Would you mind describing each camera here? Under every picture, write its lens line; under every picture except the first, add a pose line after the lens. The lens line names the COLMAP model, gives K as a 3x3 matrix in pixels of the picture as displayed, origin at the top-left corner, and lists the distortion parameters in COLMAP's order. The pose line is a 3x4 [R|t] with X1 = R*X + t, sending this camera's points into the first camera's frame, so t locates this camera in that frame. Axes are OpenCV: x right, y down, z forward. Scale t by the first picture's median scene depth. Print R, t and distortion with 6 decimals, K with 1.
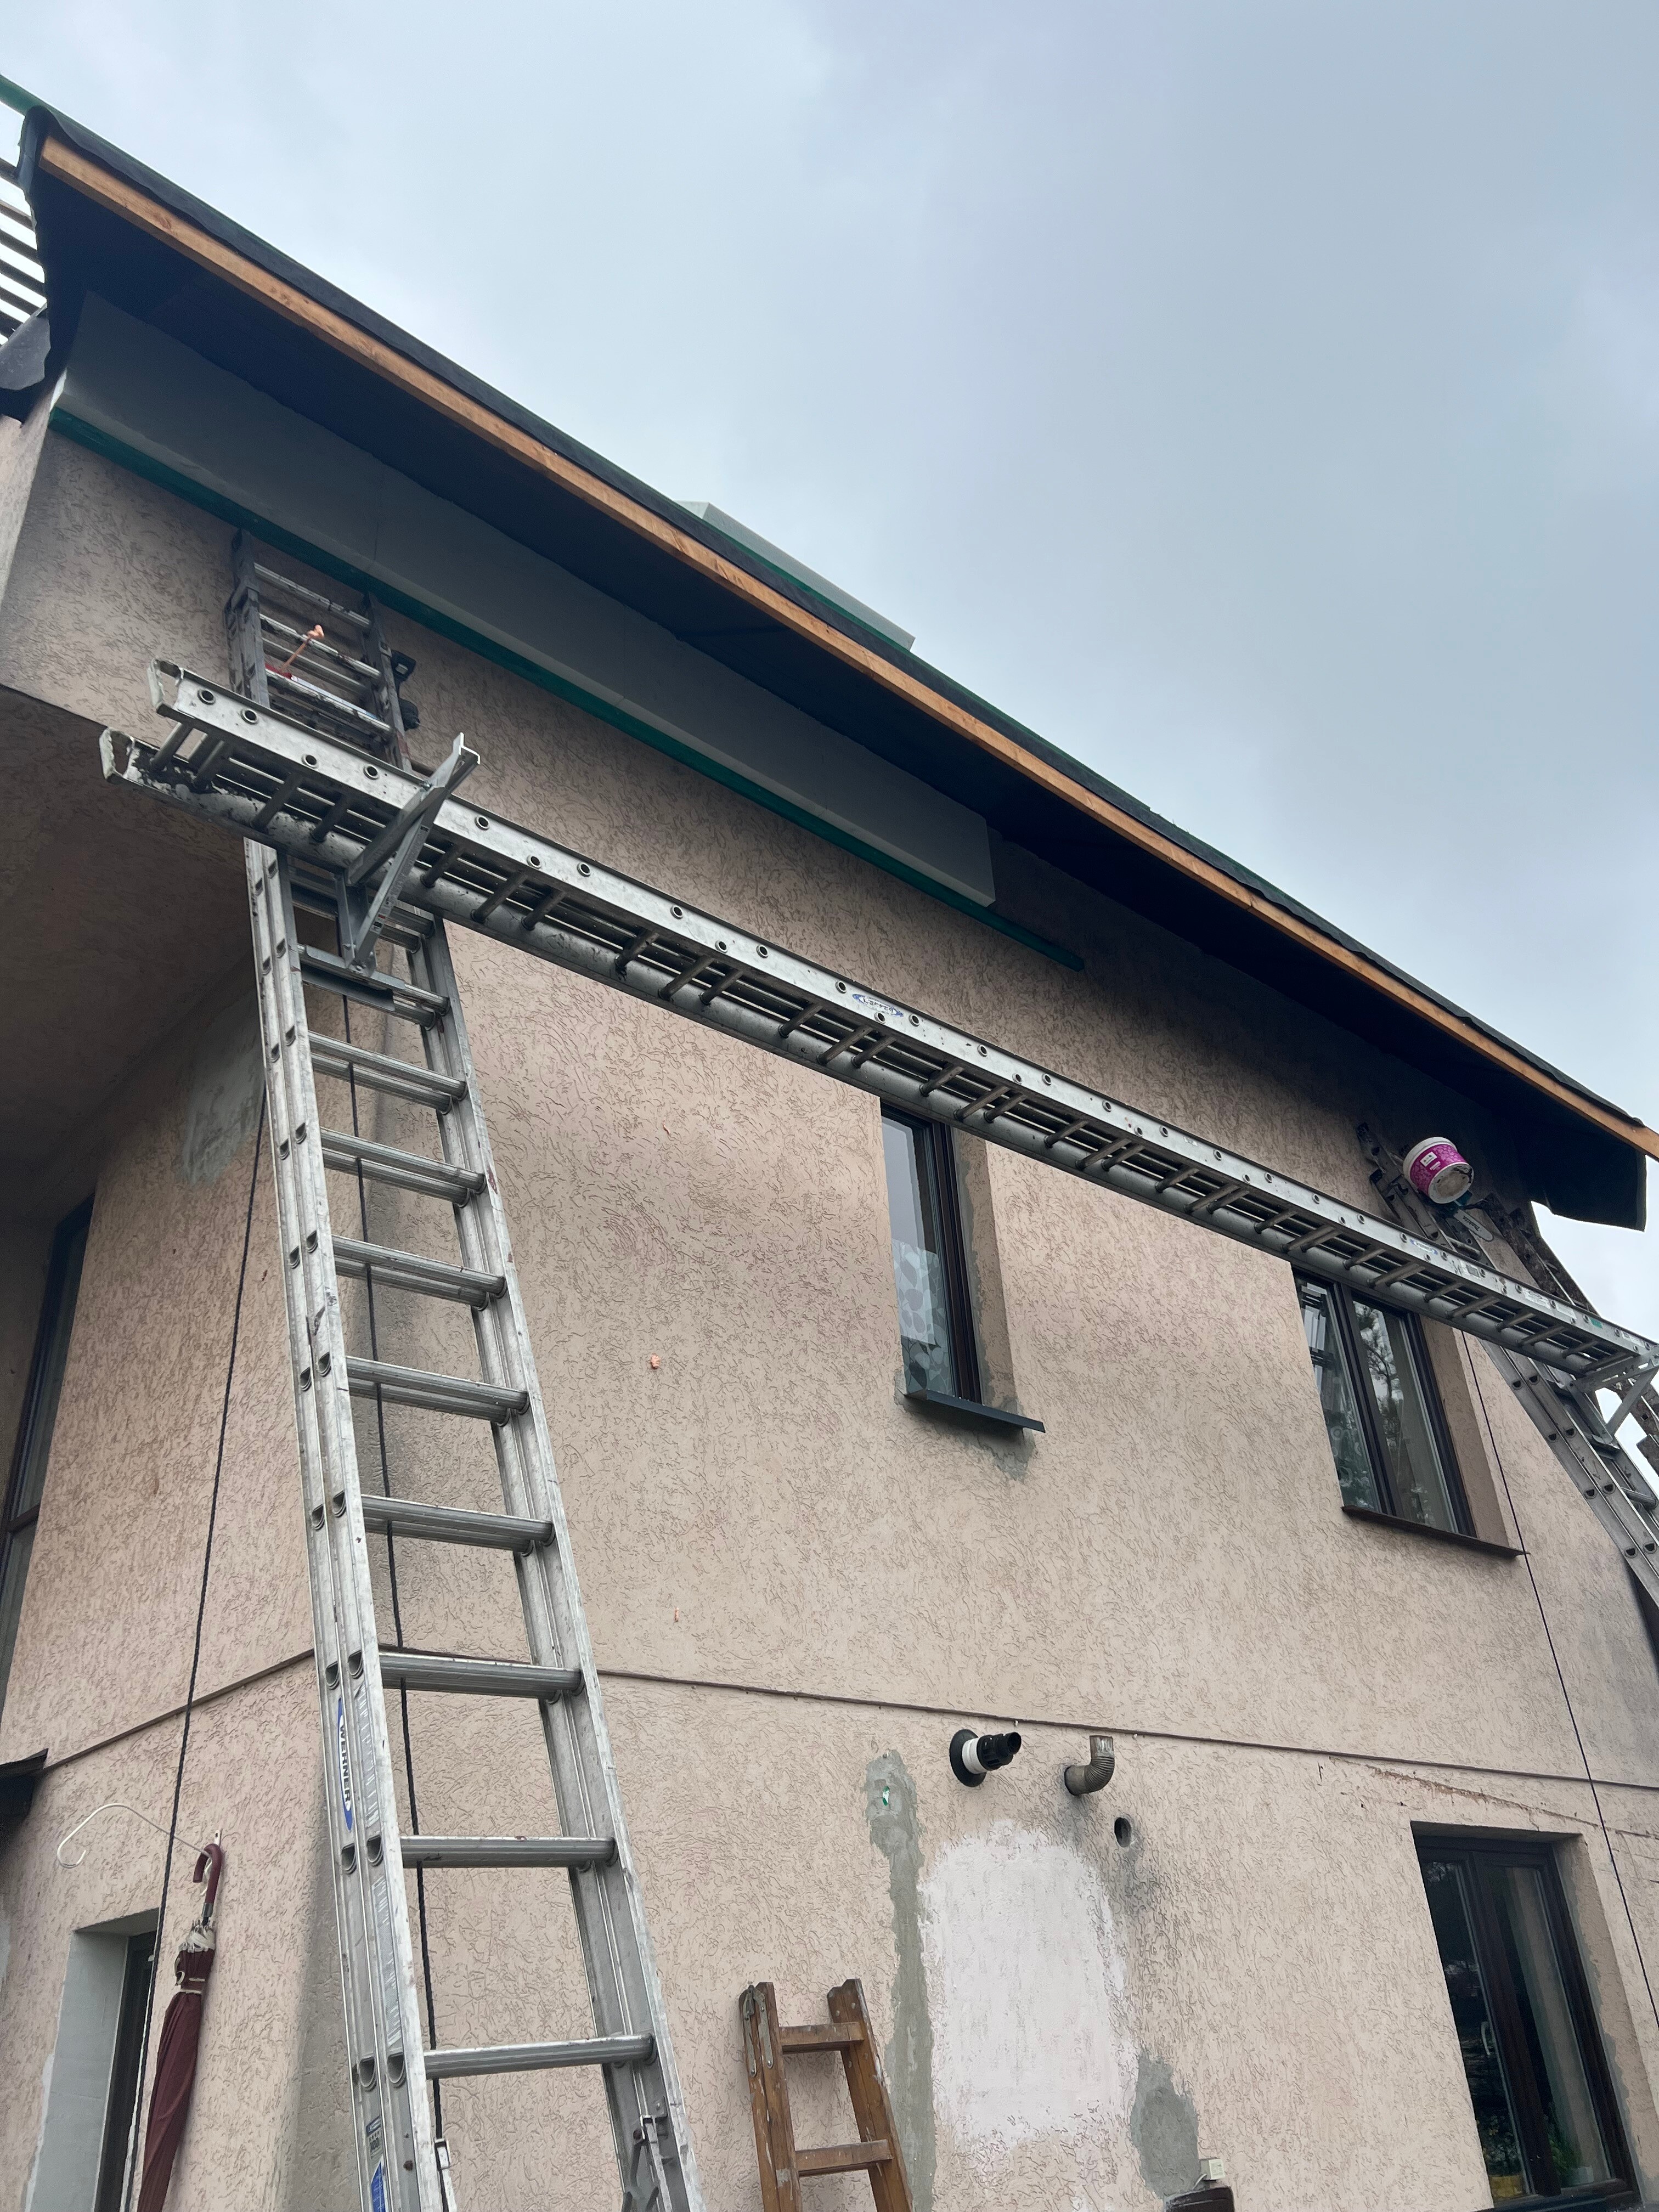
lens RADIAL K [[1660.1, 0, 842.7], [0, 1660.1, 1089.4], [0, 0, 1]] dist [0.042781, -0.050813]
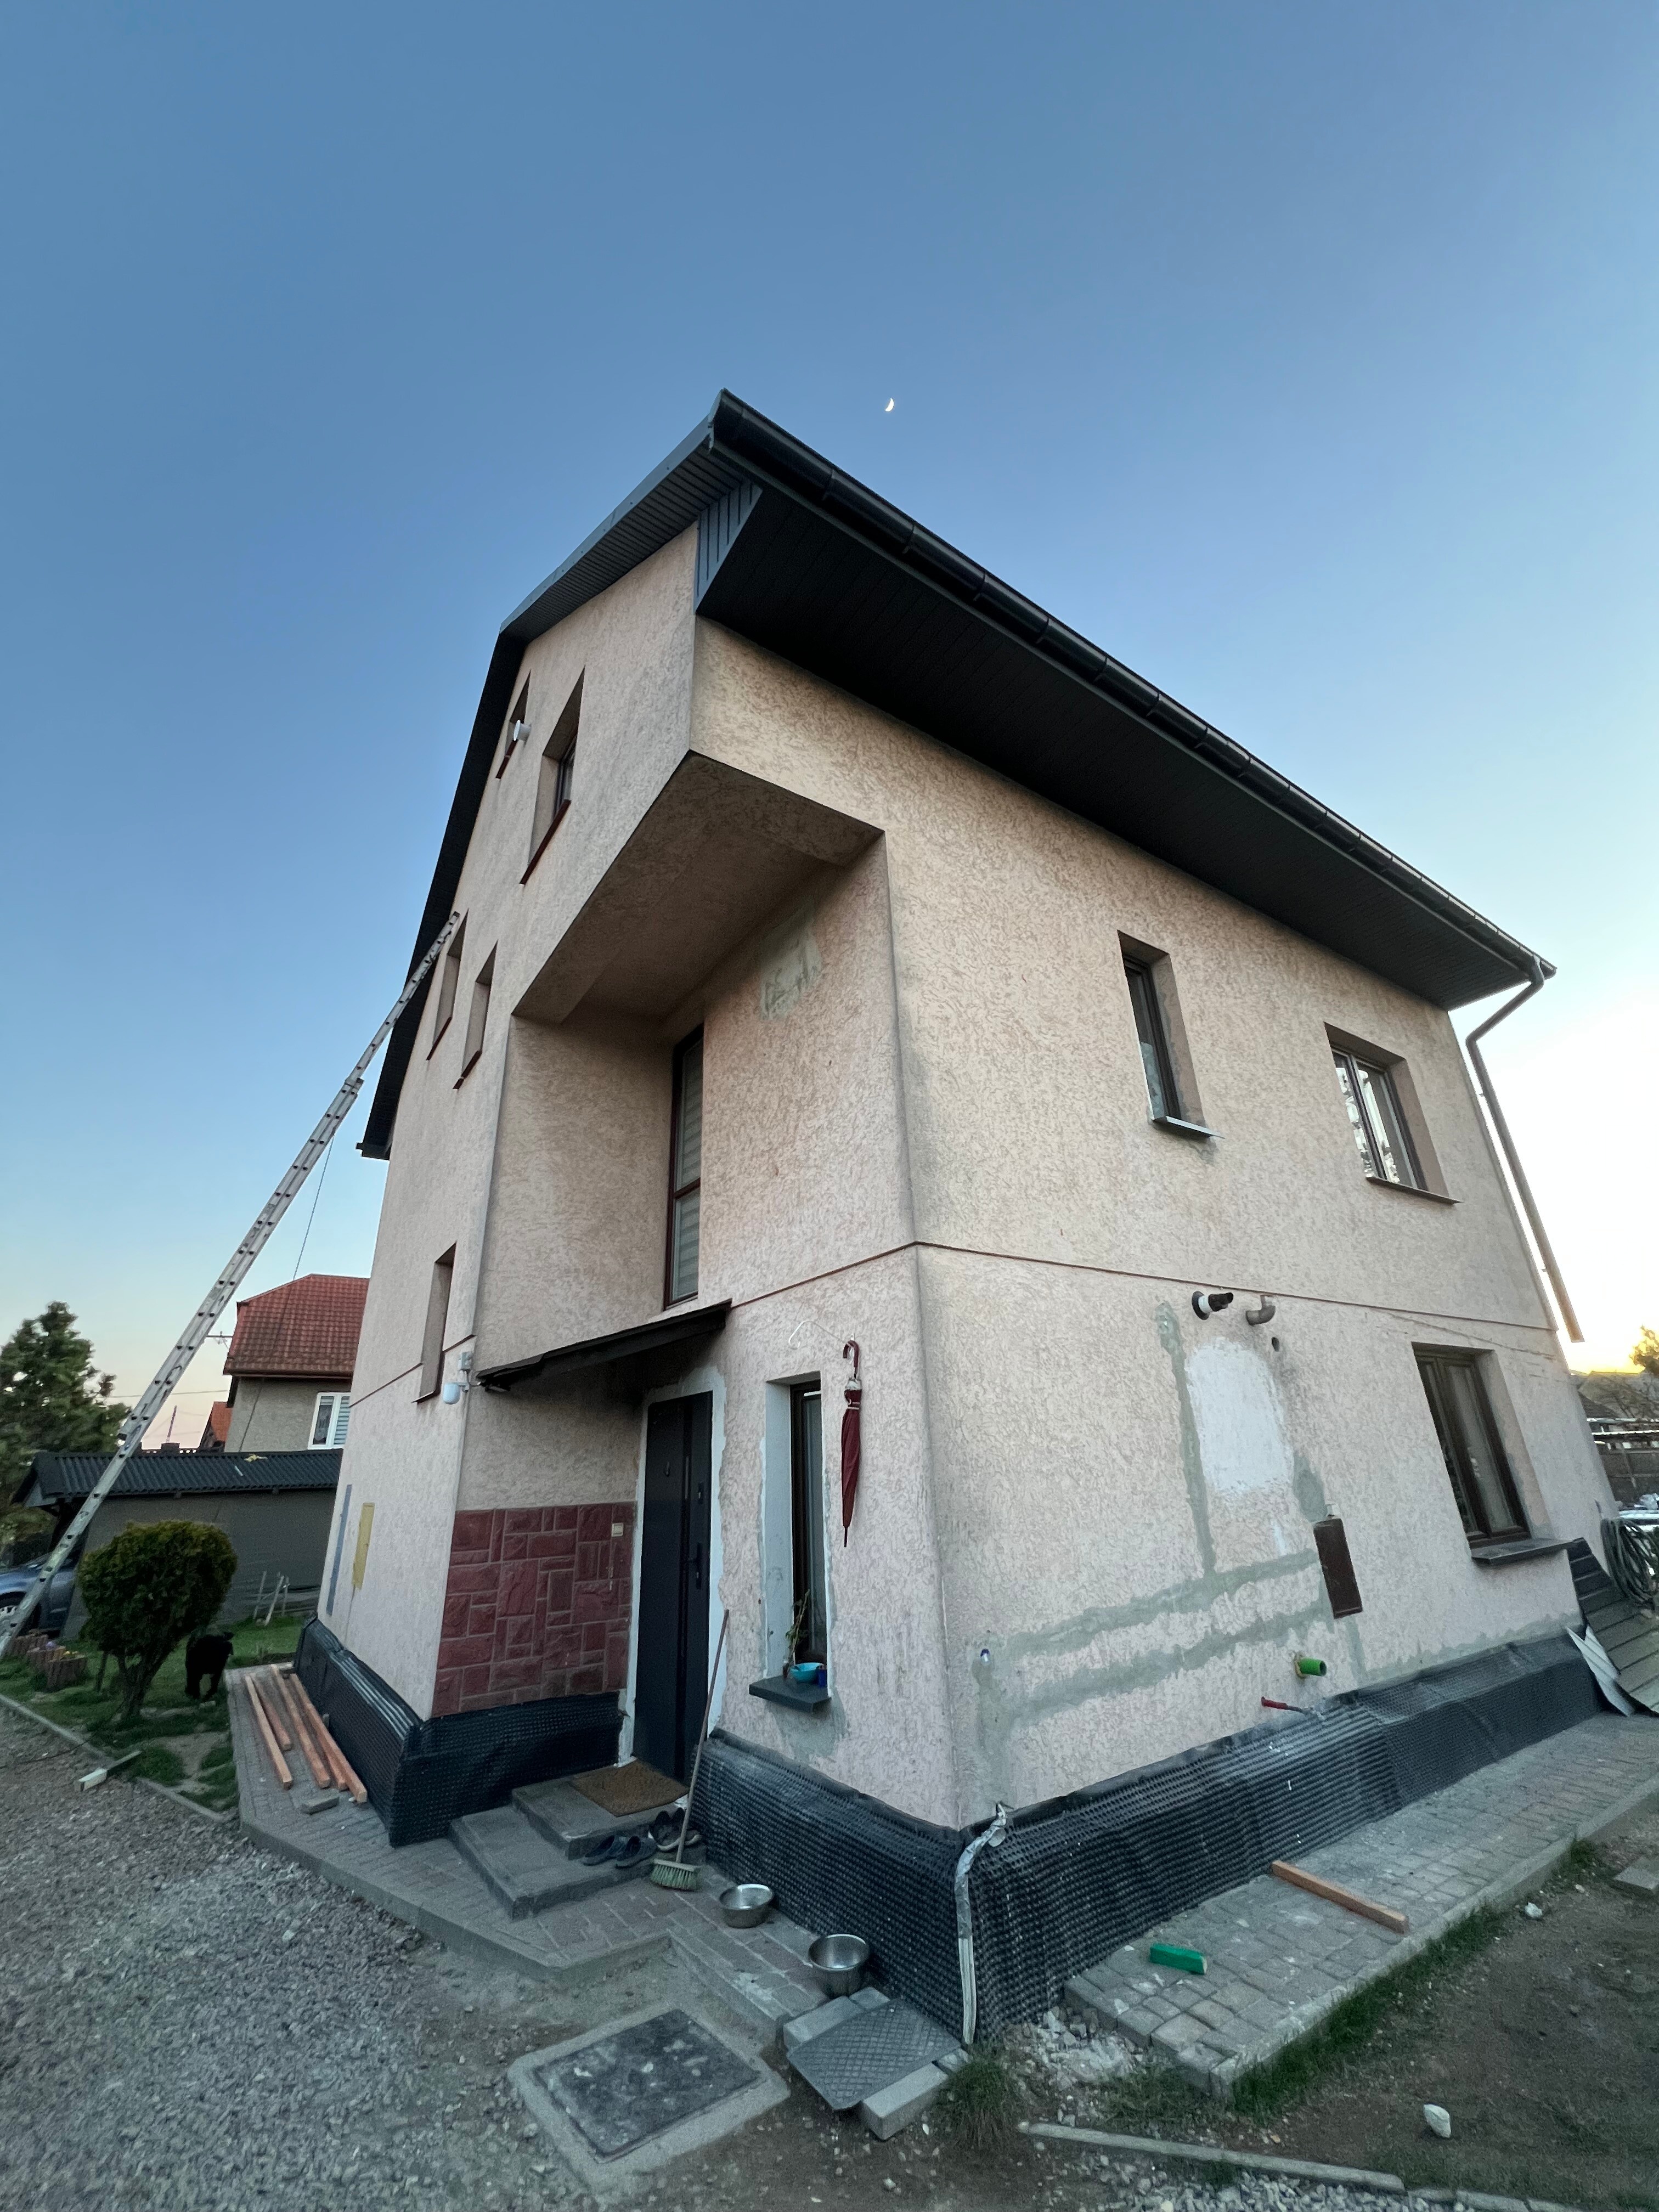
lens RADIAL K [[881.1, 0, 832.6], [0, 881.1, 1097.4], [0, 0, 1]] dist [0.000045, -0.009291]
pose [[0.989476, -0.028432, -0.141875, -0.178076], [0.047327, 0.990167, 0.131638, 0.014704], [0.136737, -0.136967, 0.981093, -0.003236]]
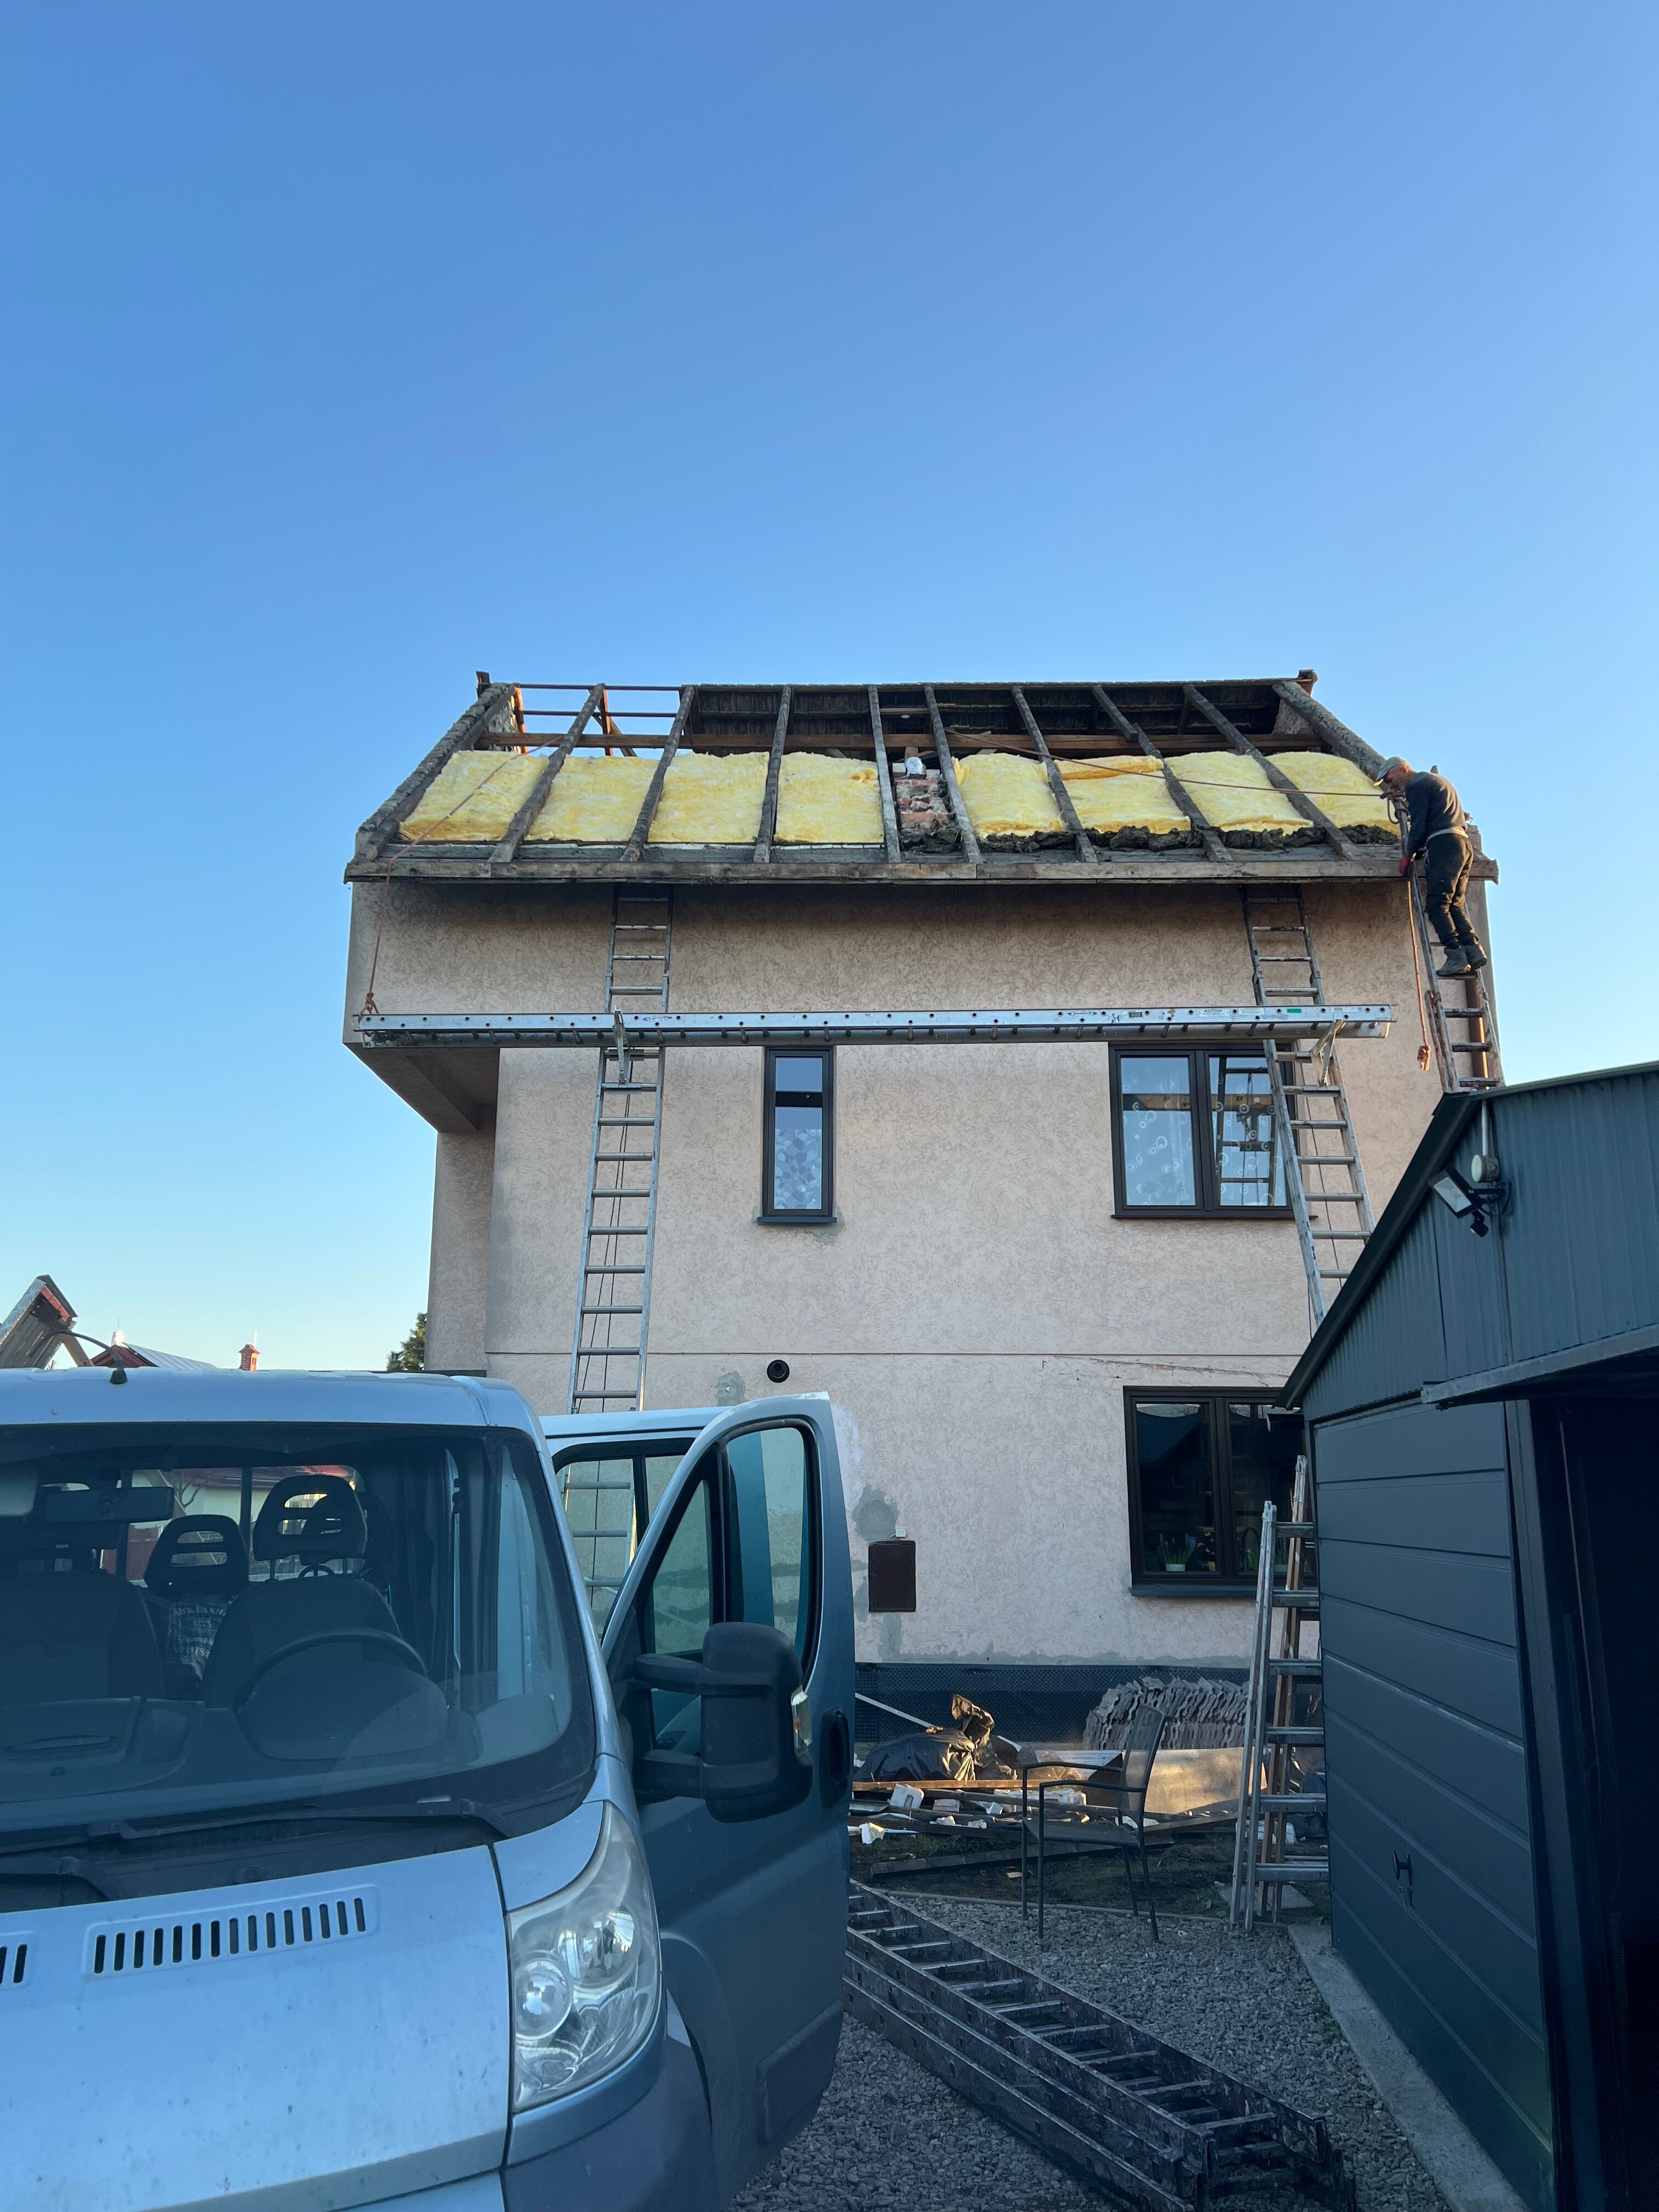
lens RADIAL K [[1658.8, 0, 832.6], [0, 1658.8, 1093.2], [0, 0, 1]] dist [0.143506, -0.361212]
pose [[0.736111, -0.093840, -0.670325, 1.650733], [0.300543, 0.932676, 0.199471, -0.392042], [0.606478, -0.348294, 0.714756, -0.476182]]
